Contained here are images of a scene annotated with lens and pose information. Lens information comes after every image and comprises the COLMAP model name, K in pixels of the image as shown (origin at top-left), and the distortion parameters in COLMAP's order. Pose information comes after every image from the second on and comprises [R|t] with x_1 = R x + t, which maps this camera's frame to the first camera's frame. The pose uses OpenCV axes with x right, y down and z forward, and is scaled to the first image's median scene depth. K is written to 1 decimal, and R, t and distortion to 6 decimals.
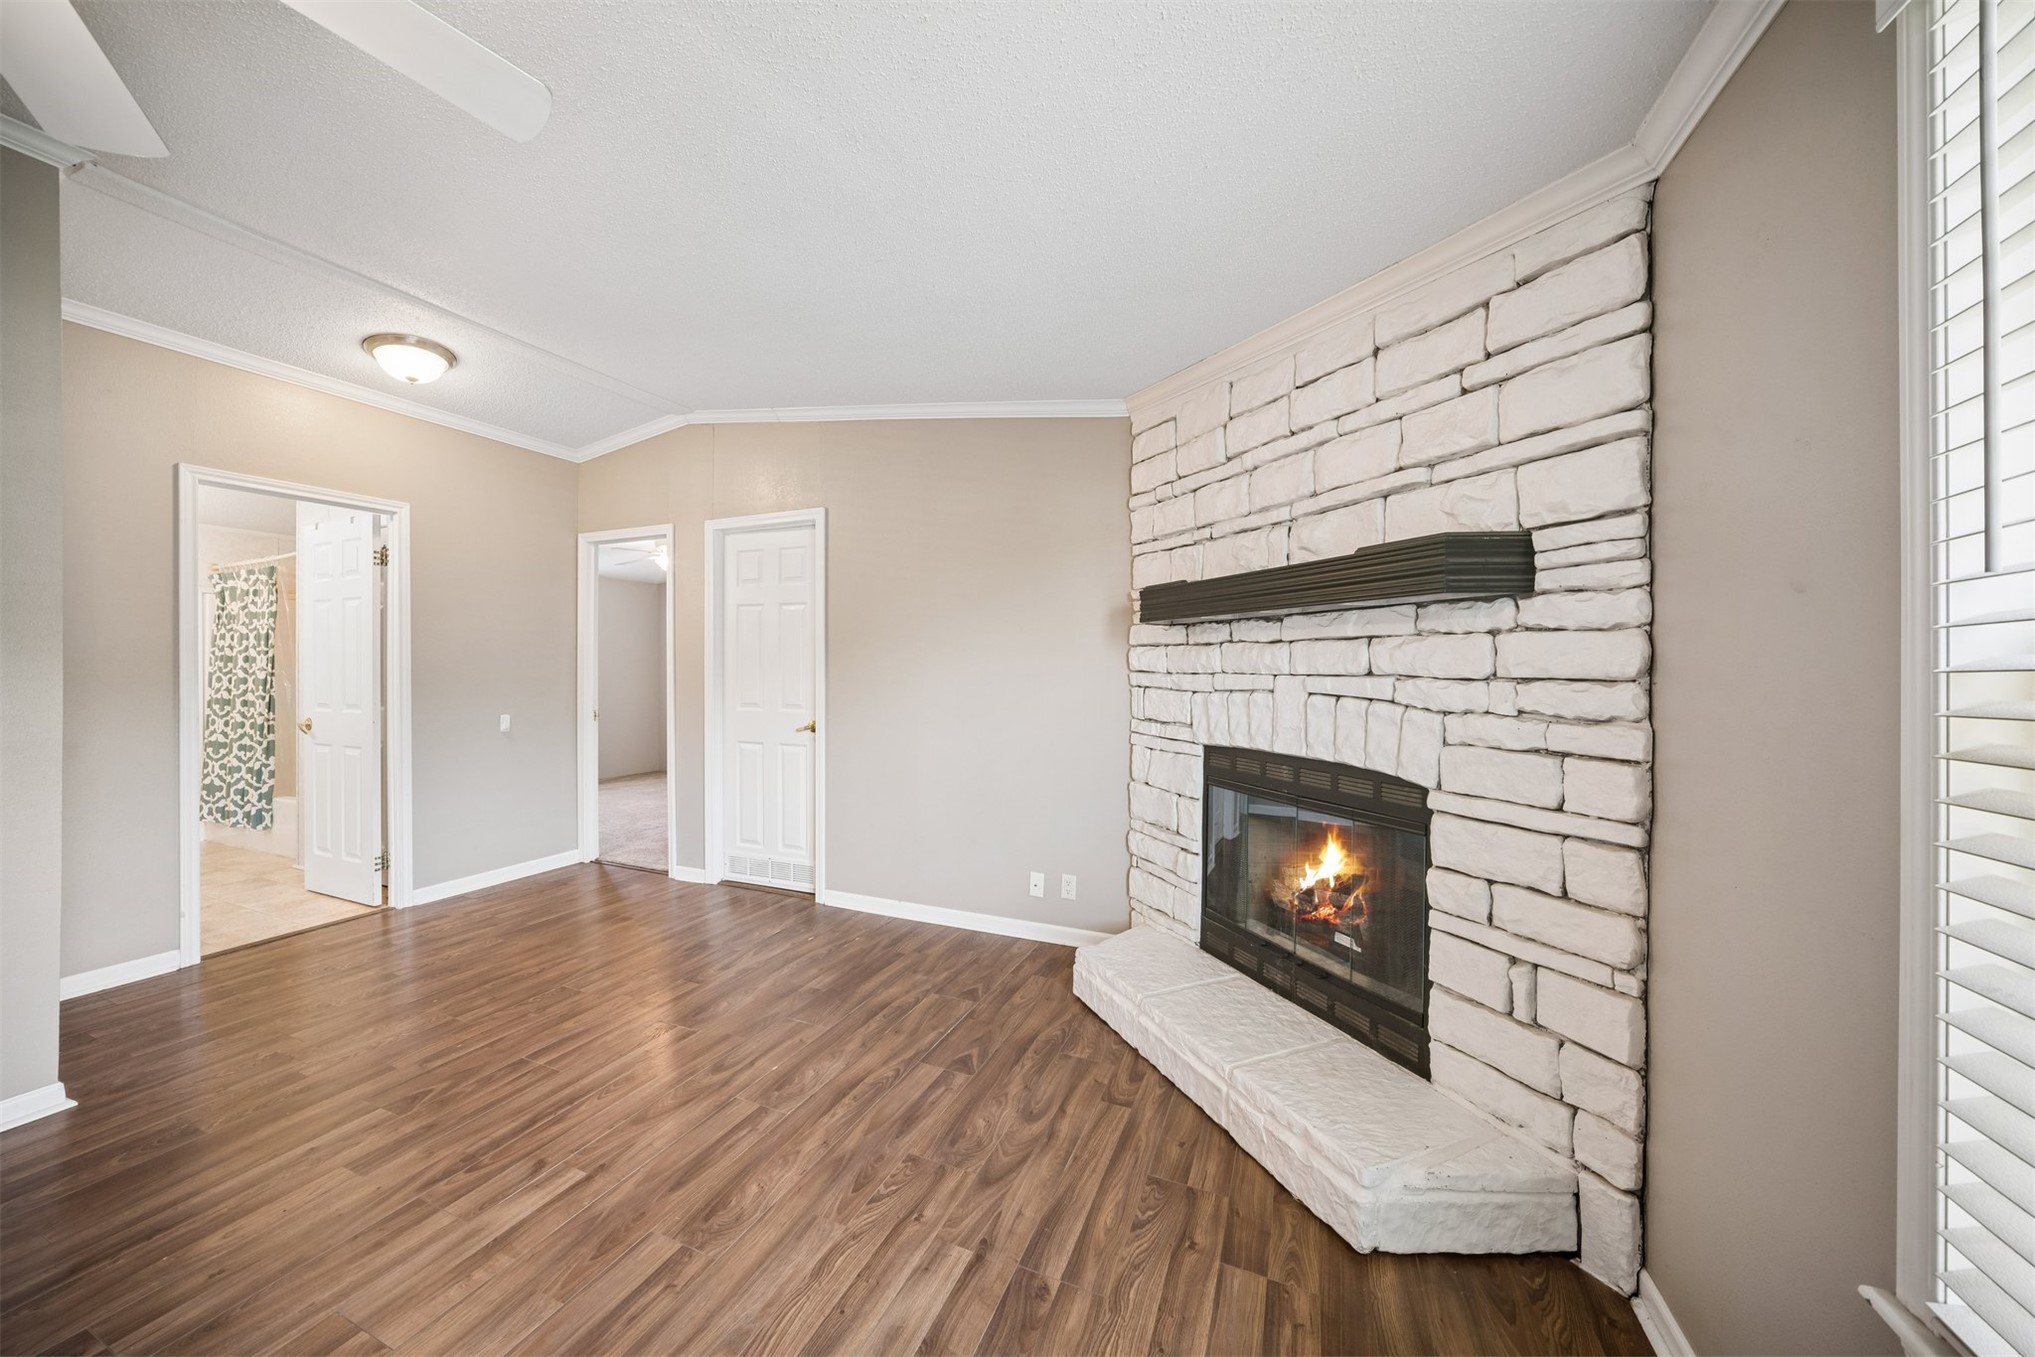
lens RADIAL K [[713.9, 0, 1004.1], [0, 713.9, 668.5], [0, 0, 1]] dist [-0.018990, 0.004032]
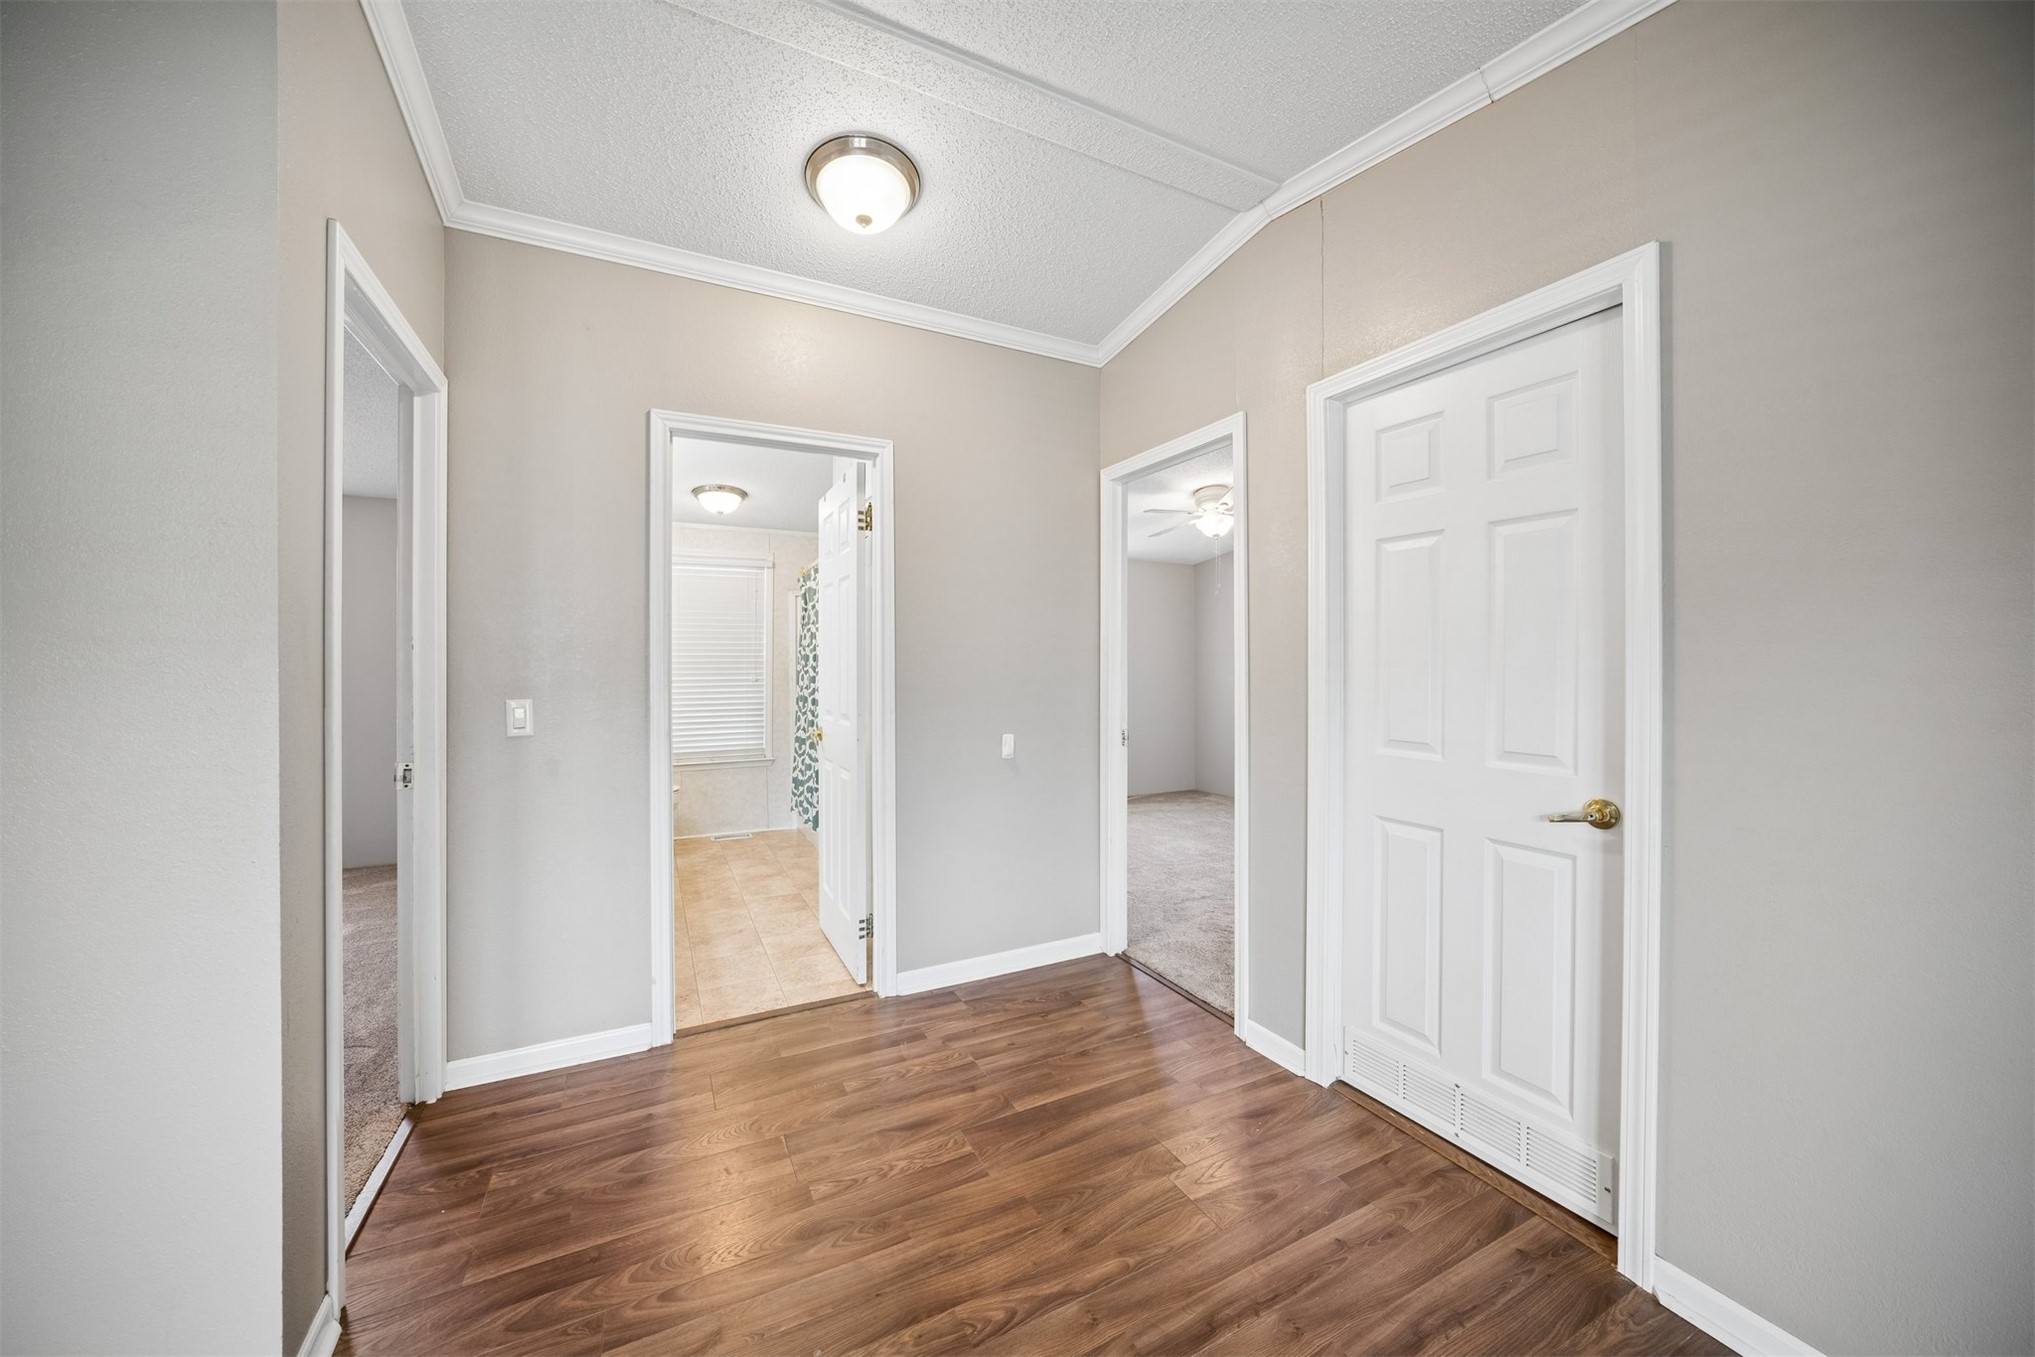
lens RADIAL K [[713.9, 0, 984.7], [0, 713.9, 667.6], [0, 0, 1]] dist [-0.018990, 0.004032]
pose [[0.751394, 0.001840, -0.659851, -0.339209], [-0.000273, 0.999997, 0.002478, -0.002872], [0.659854, -0.001682, 0.751392, 0.601487]]
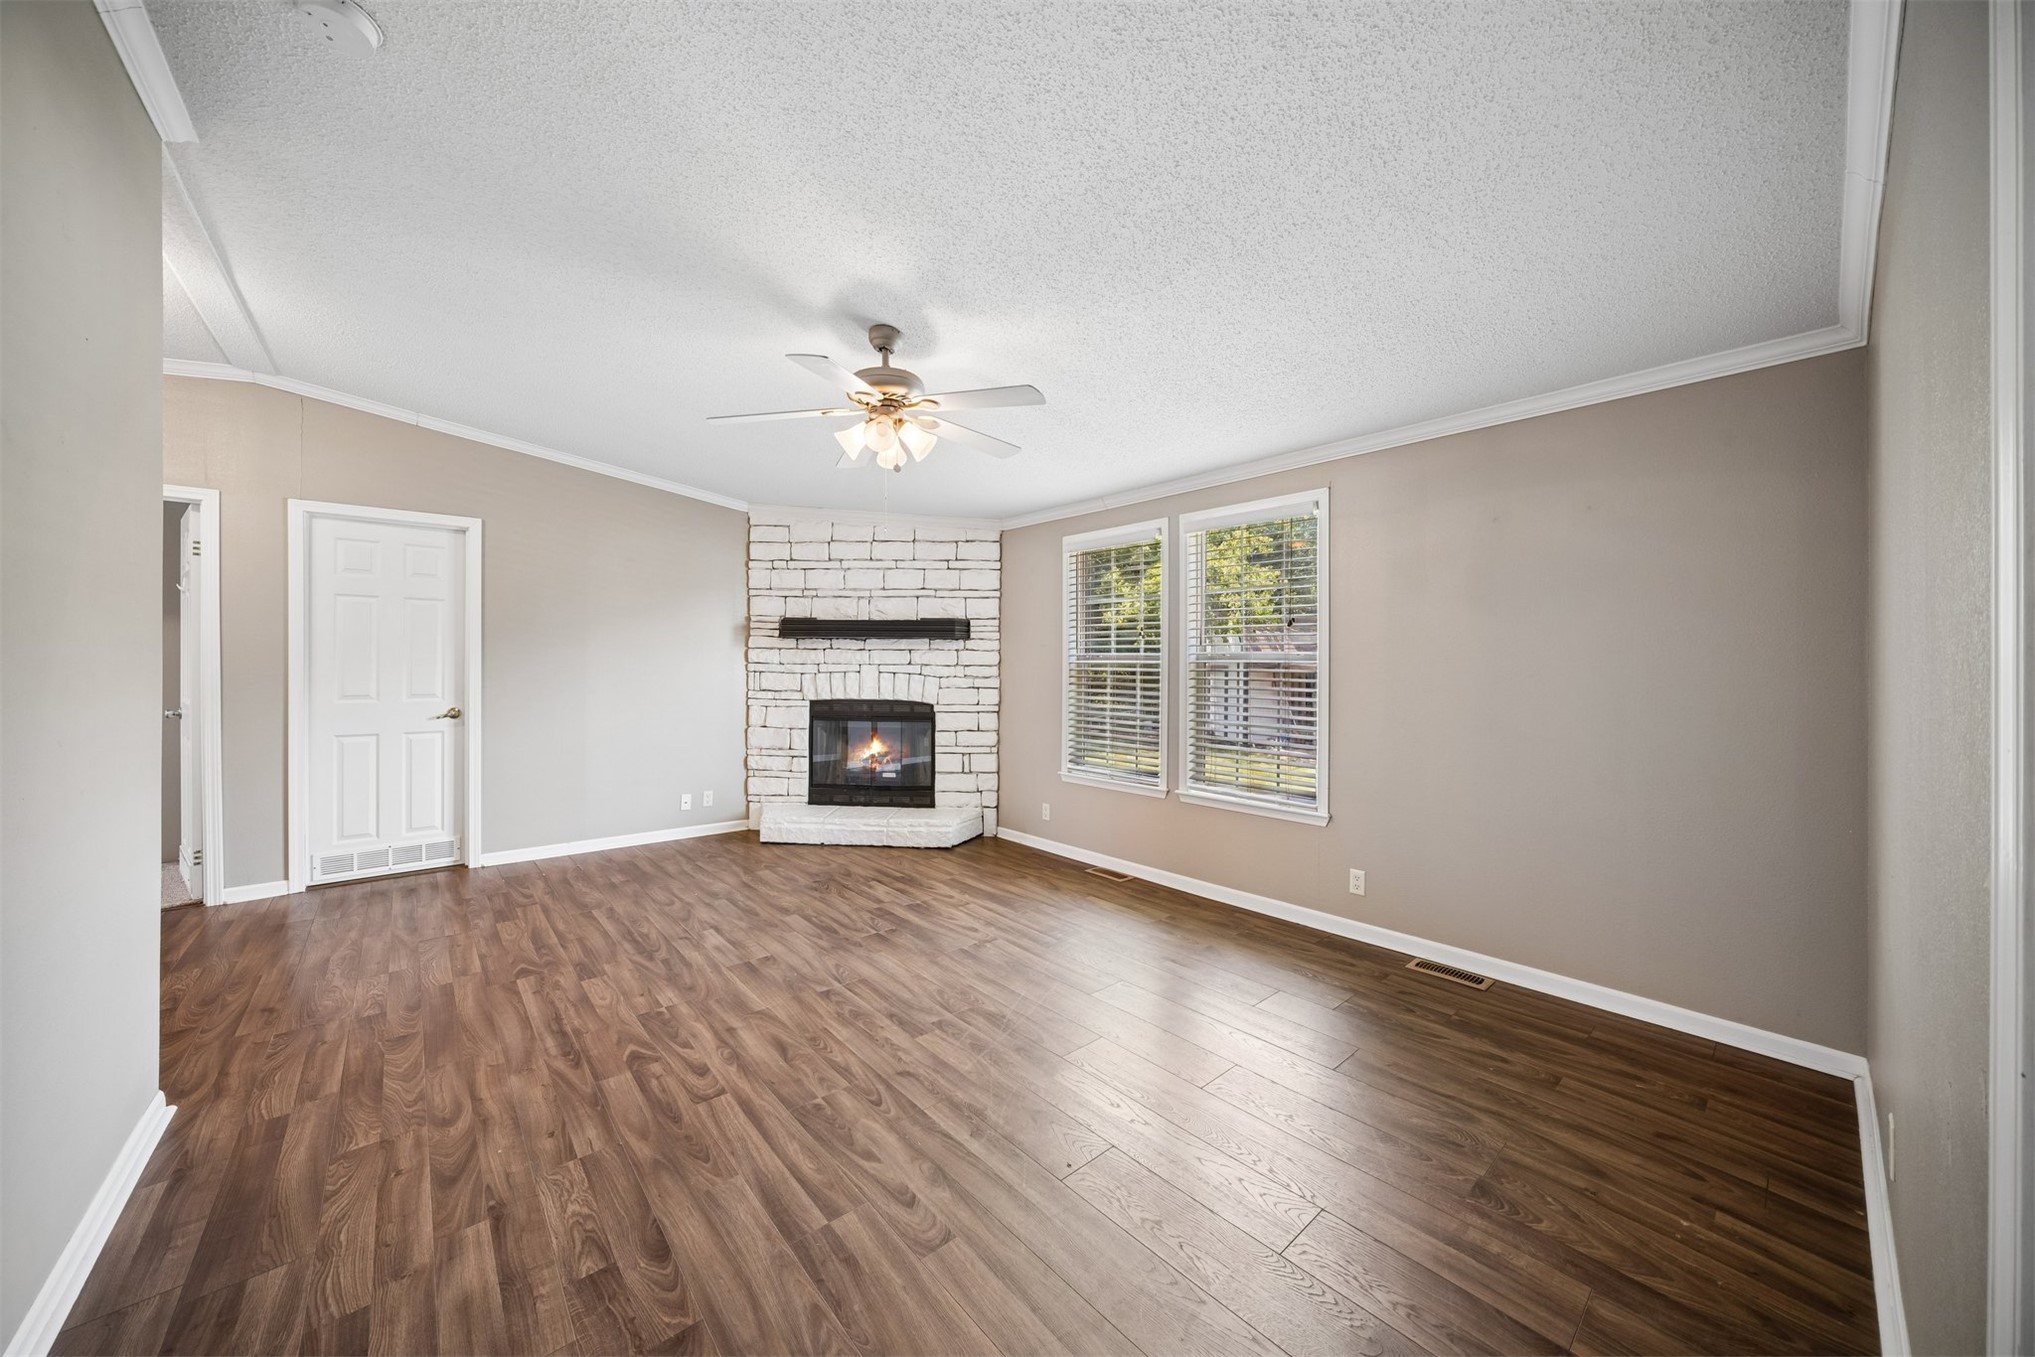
lens RADIAL K [[713.9, 0, 995.2], [0, 713.9, 670.0], [0, 0, 1]] dist [-0.018990, 0.004032]
pose [[0.452509, -0.010873, 0.891694, -1.096830], [-0.004467, 0.999885, 0.014459, -0.006208], [-0.891749, -0.010526, 0.452409, -0.302713]]
